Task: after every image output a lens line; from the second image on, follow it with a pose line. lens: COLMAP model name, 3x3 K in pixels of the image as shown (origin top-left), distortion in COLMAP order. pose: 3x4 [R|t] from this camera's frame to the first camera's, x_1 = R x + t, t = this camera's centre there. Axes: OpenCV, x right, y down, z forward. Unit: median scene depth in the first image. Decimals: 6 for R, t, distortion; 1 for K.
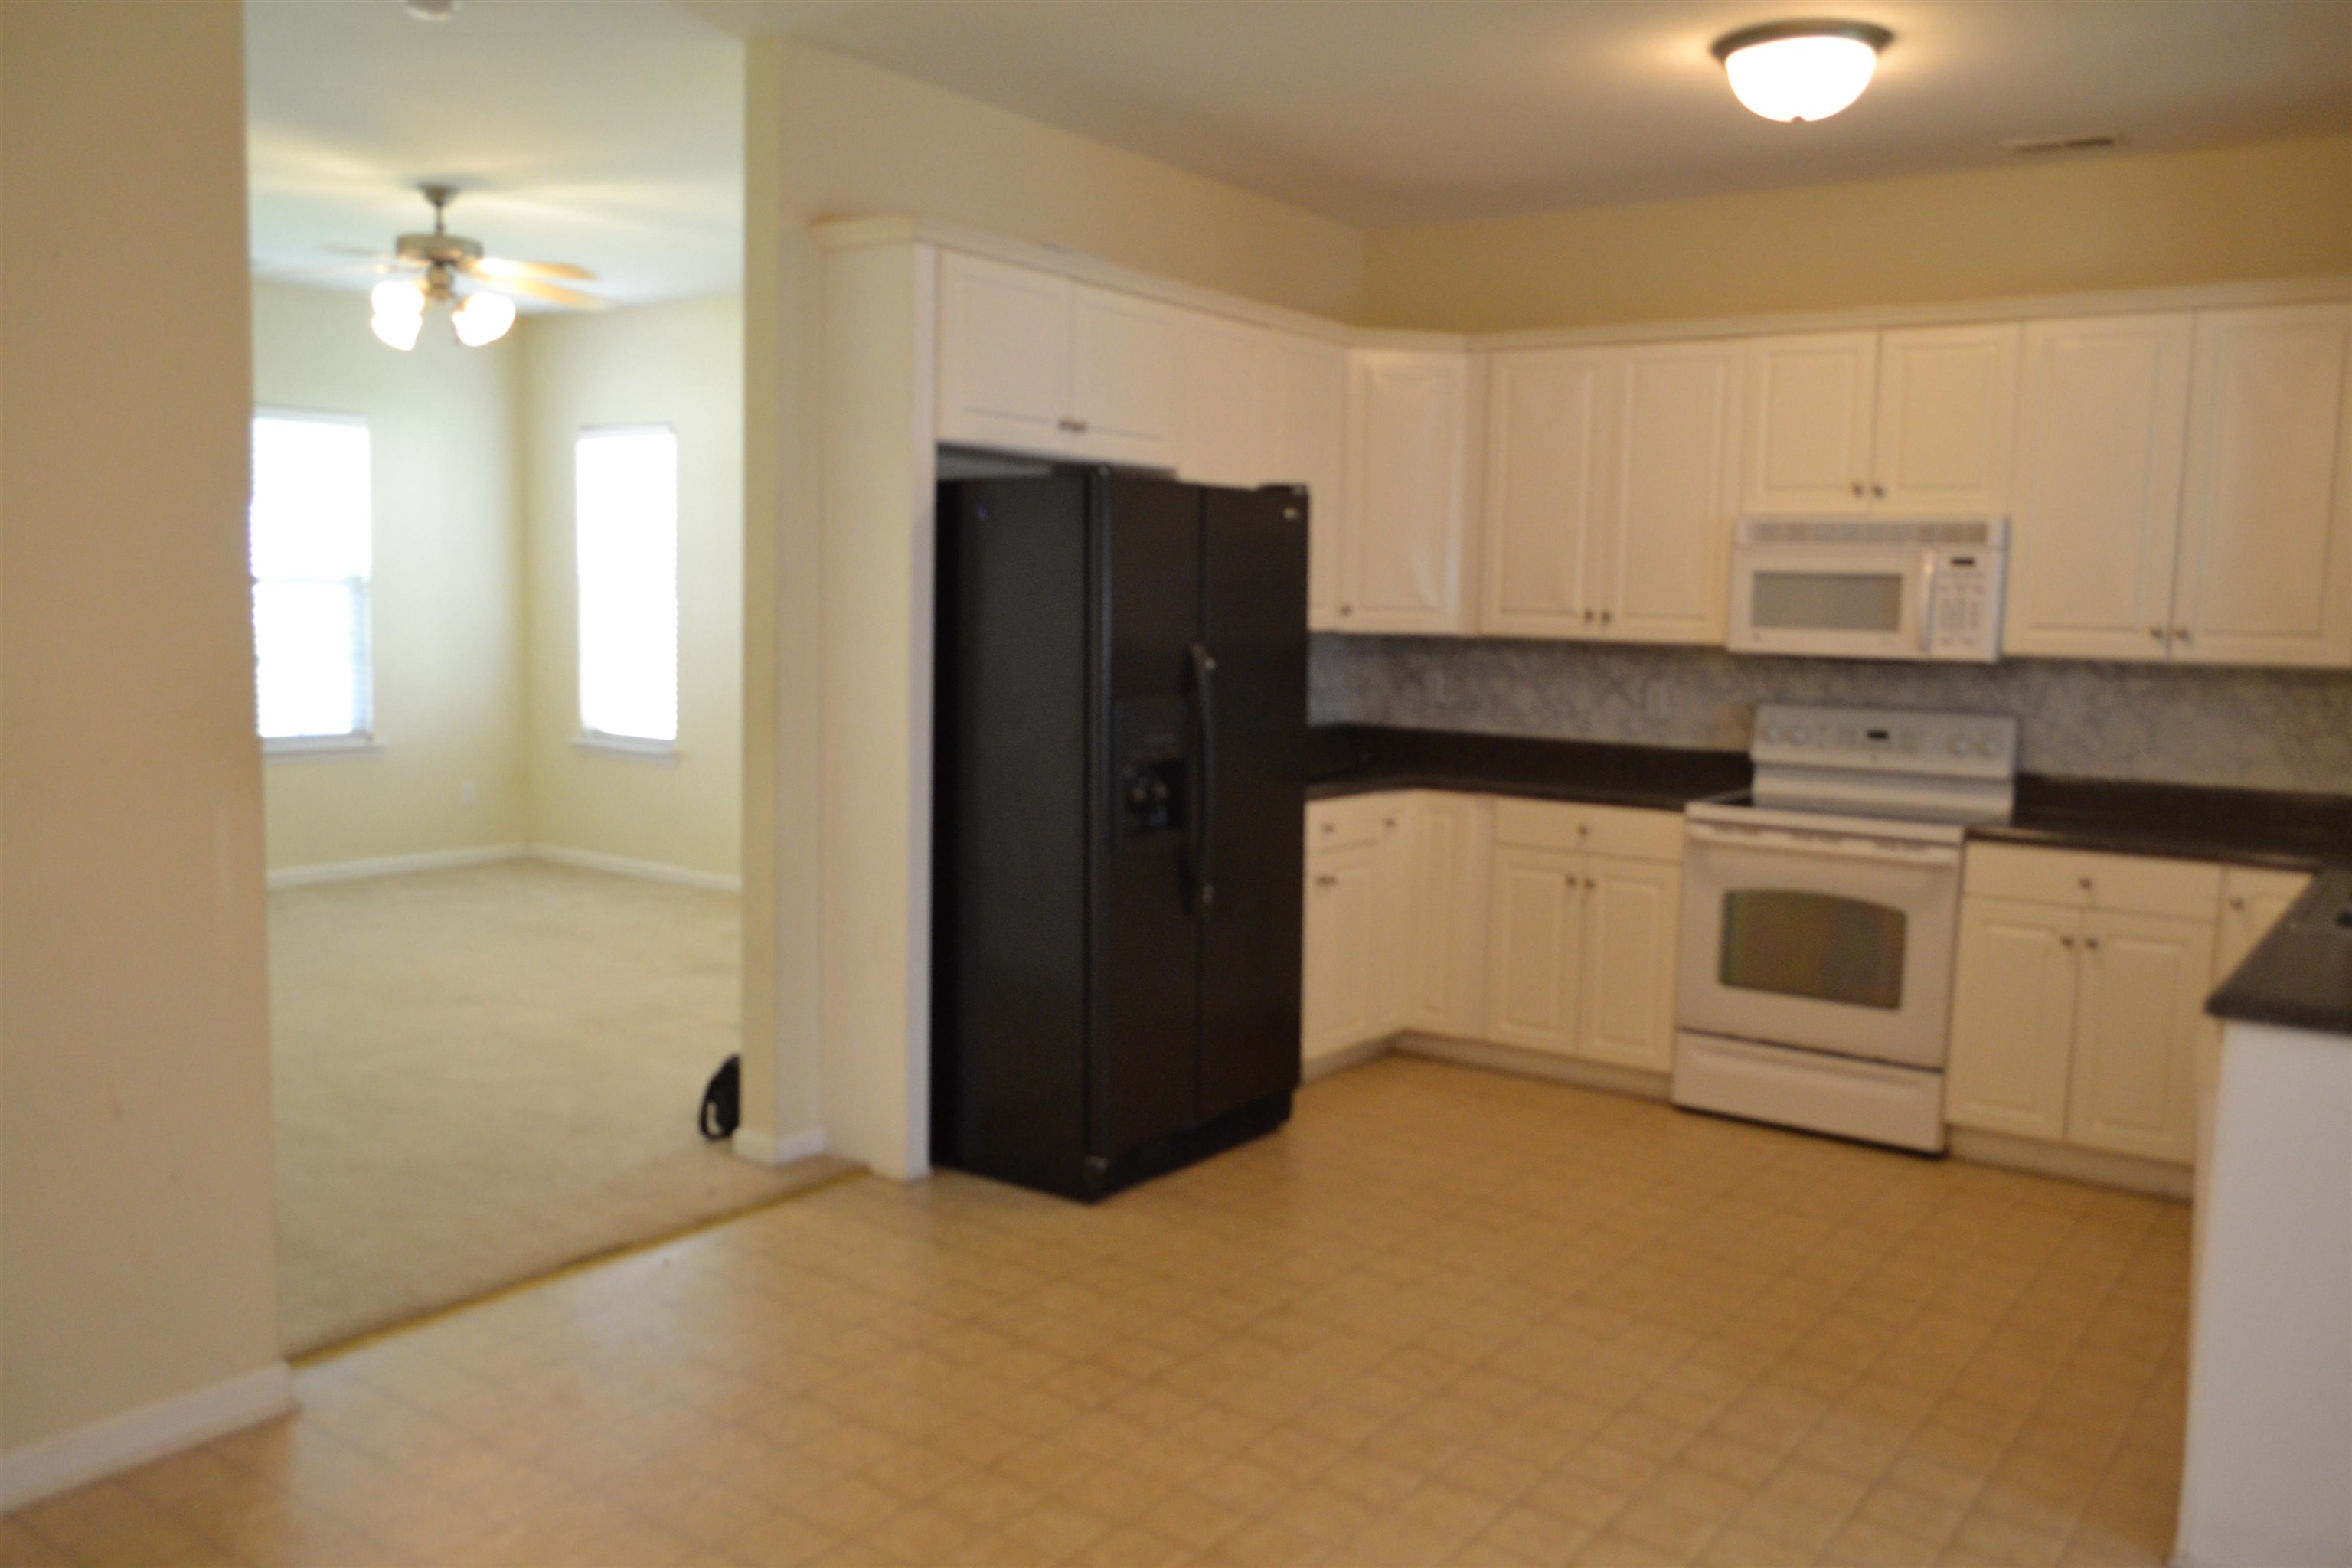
lens RADIAL K [[1873.2, 0, 1180.5], [0, 1873.2, 782.8], [0, 0, 1]] dist [-0.009157, 0.003857]
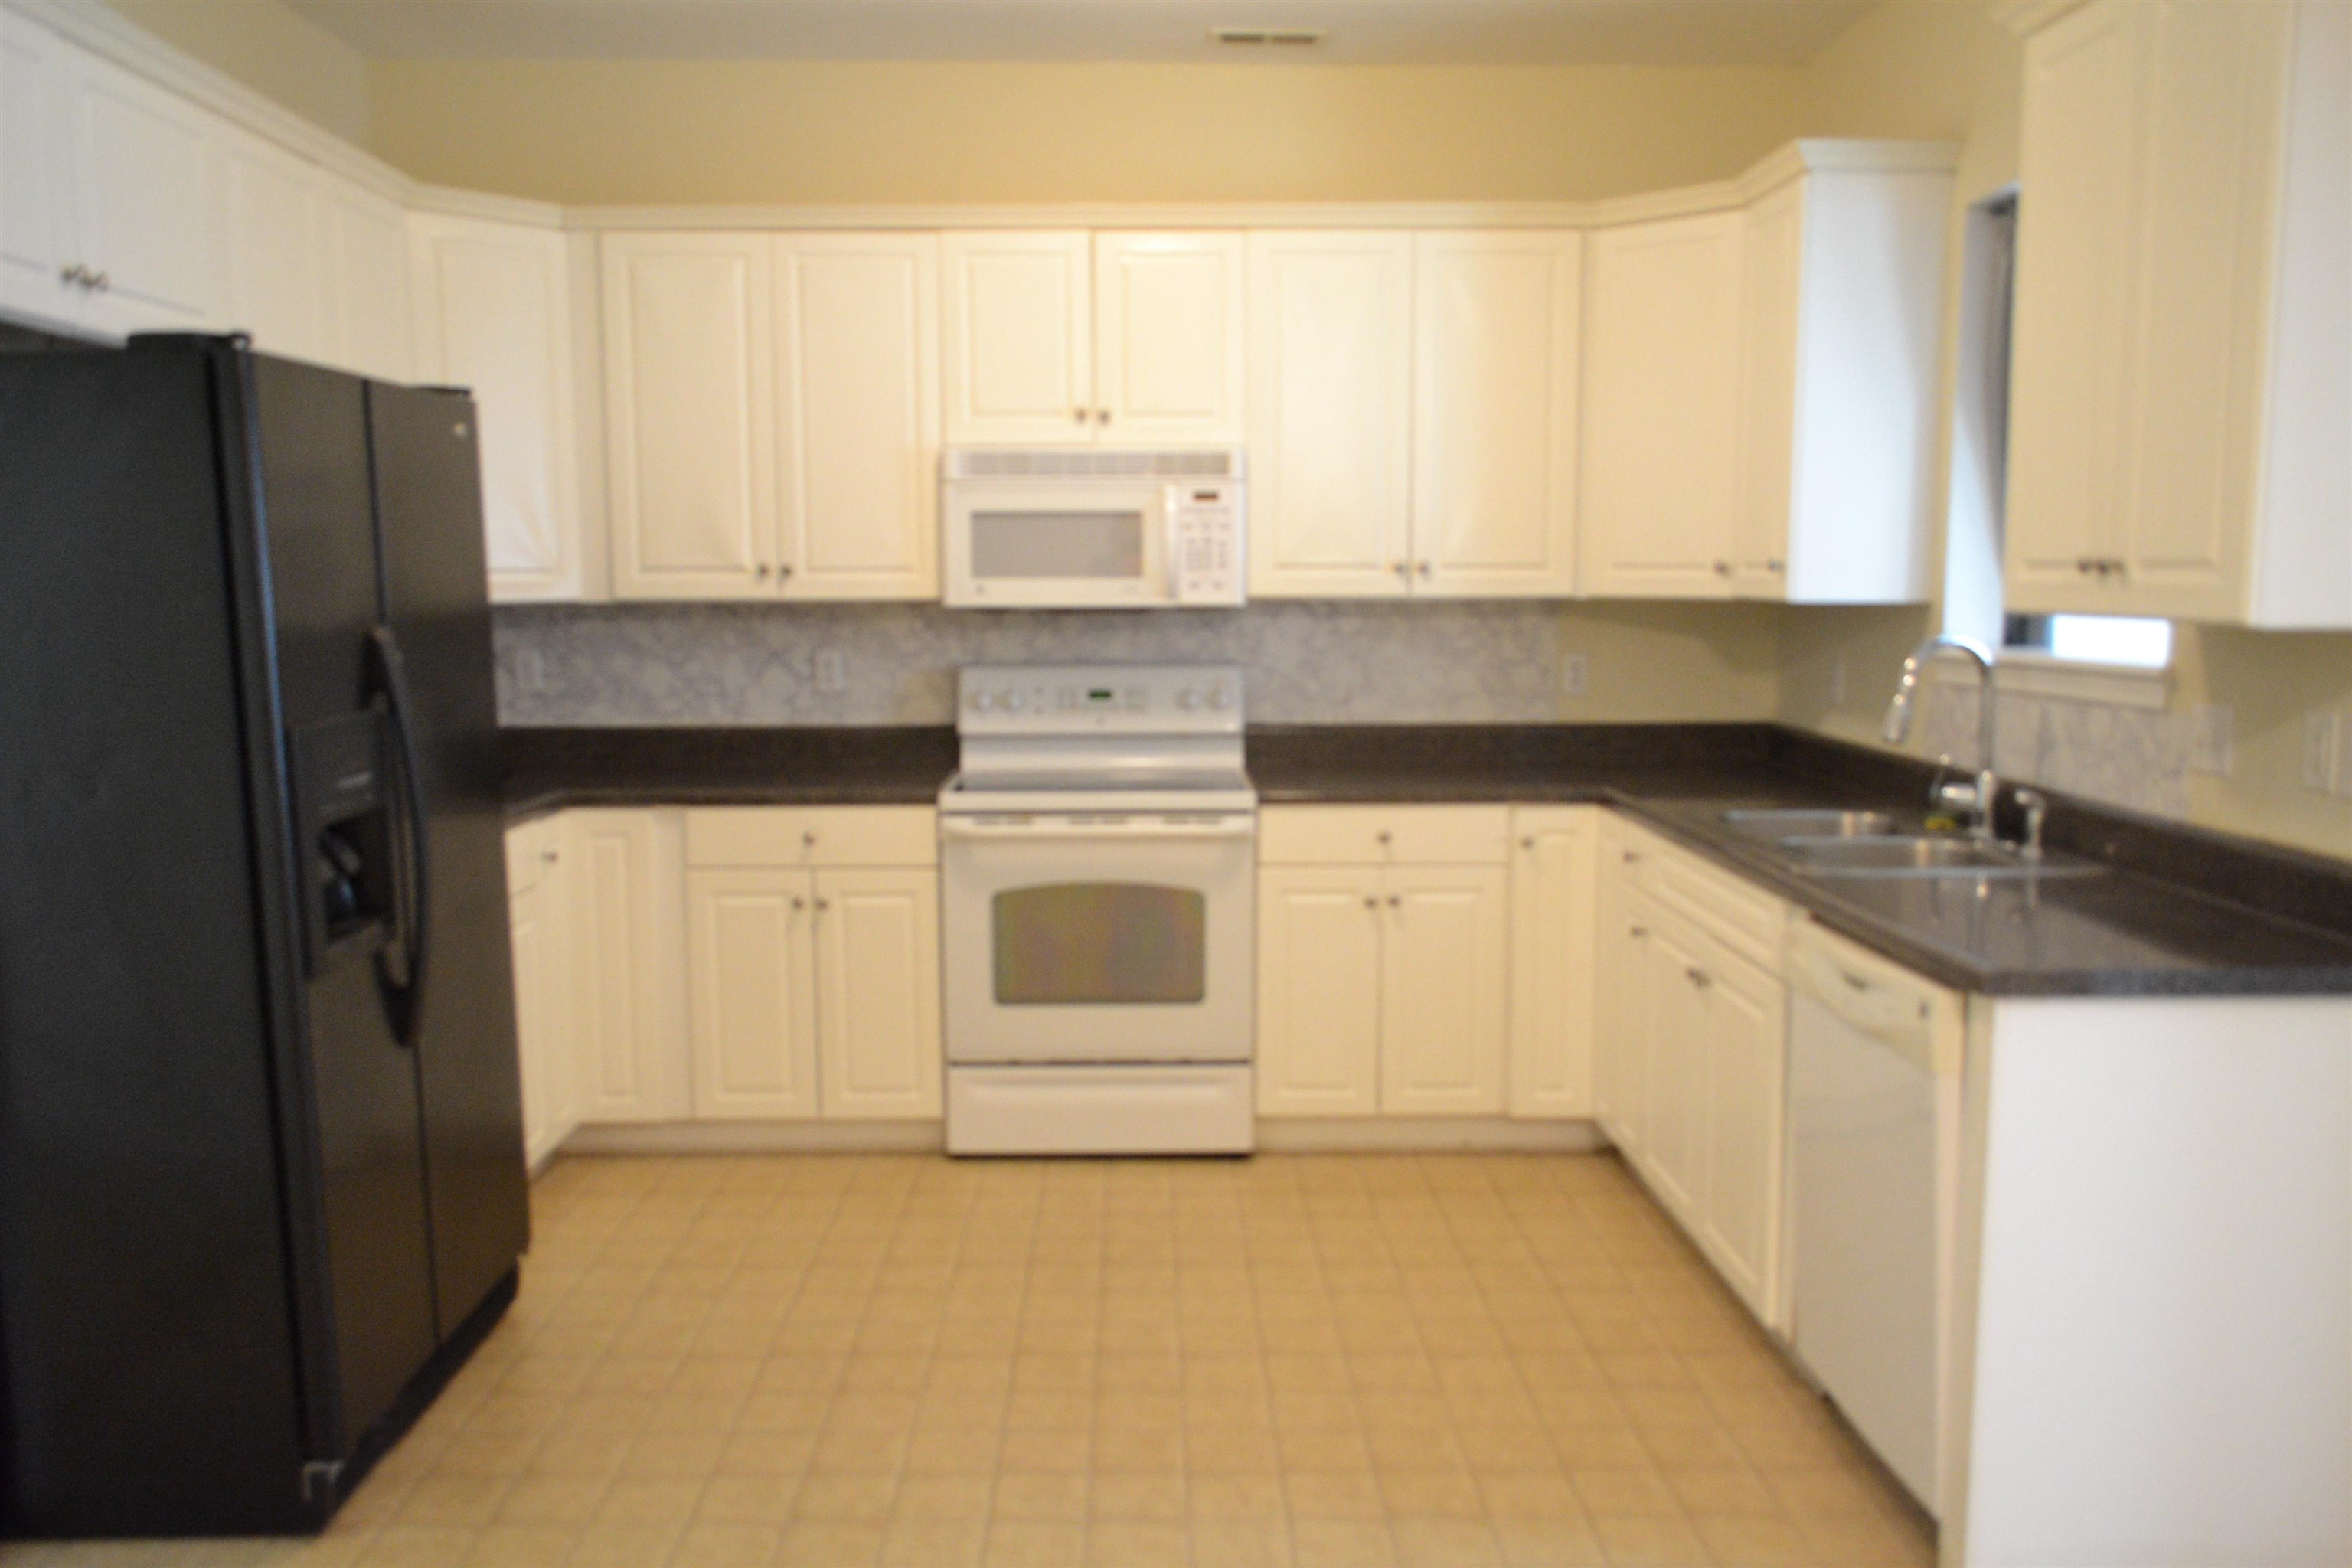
lens RADIAL K [[1873.2, 0, 1170.8], [0, 1873.2, 792.7], [0, 0, 1]] dist [-0.009157, 0.003857]
pose [[0.804410, -0.098815, 0.585799, -0.132155], [0.083952, 0.995082, 0.052572, -0.024225], [-0.588113, 0.006890, 0.808750, 0.273508]]
